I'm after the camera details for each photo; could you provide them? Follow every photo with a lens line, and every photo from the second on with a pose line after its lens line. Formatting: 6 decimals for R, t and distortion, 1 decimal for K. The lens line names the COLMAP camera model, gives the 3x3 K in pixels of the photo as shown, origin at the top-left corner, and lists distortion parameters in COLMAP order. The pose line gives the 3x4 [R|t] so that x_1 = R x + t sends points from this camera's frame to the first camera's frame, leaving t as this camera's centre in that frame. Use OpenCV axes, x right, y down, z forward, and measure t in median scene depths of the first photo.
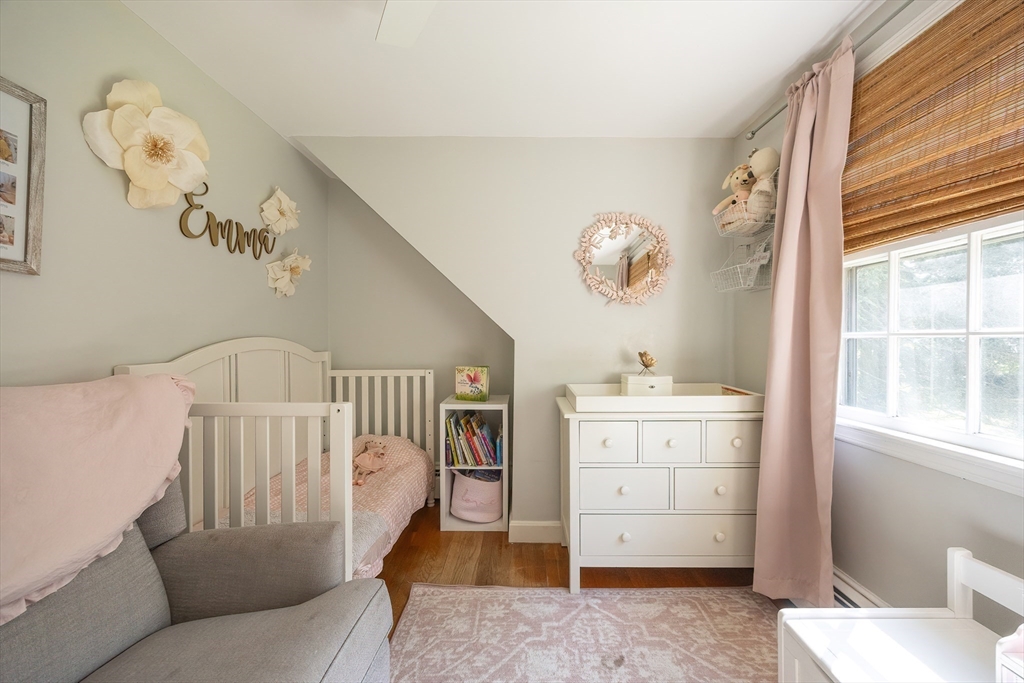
lens RADIAL K [[396.8, 0, 512.2], [0, 396.8, 336.3], [0, 0, 1]] dist [0.001700, 0.000043]
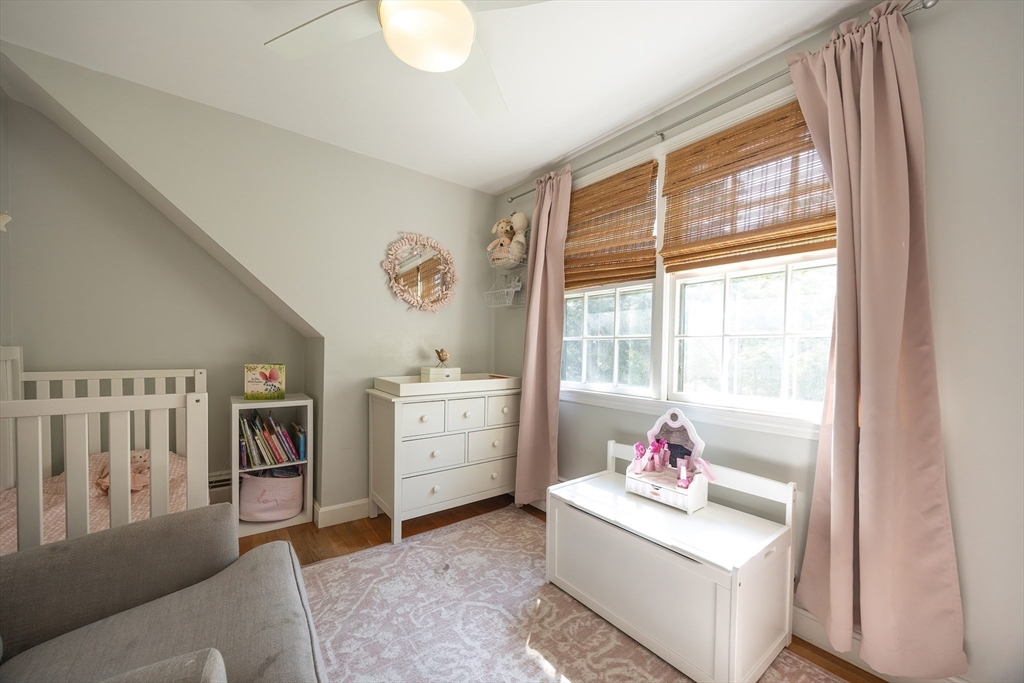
lens RADIAL K [[396.8, 0, 511.1], [0, 396.8, 350.7], [0, 0, 1]] dist [0.001700, 0.000043]
pose [[0.787826, 0.010641, 0.615805, -0.321755], [-0.020966, 0.999735, 0.009547, 0.031408], [-0.615540, -0.020432, 0.787841, -0.169882]]
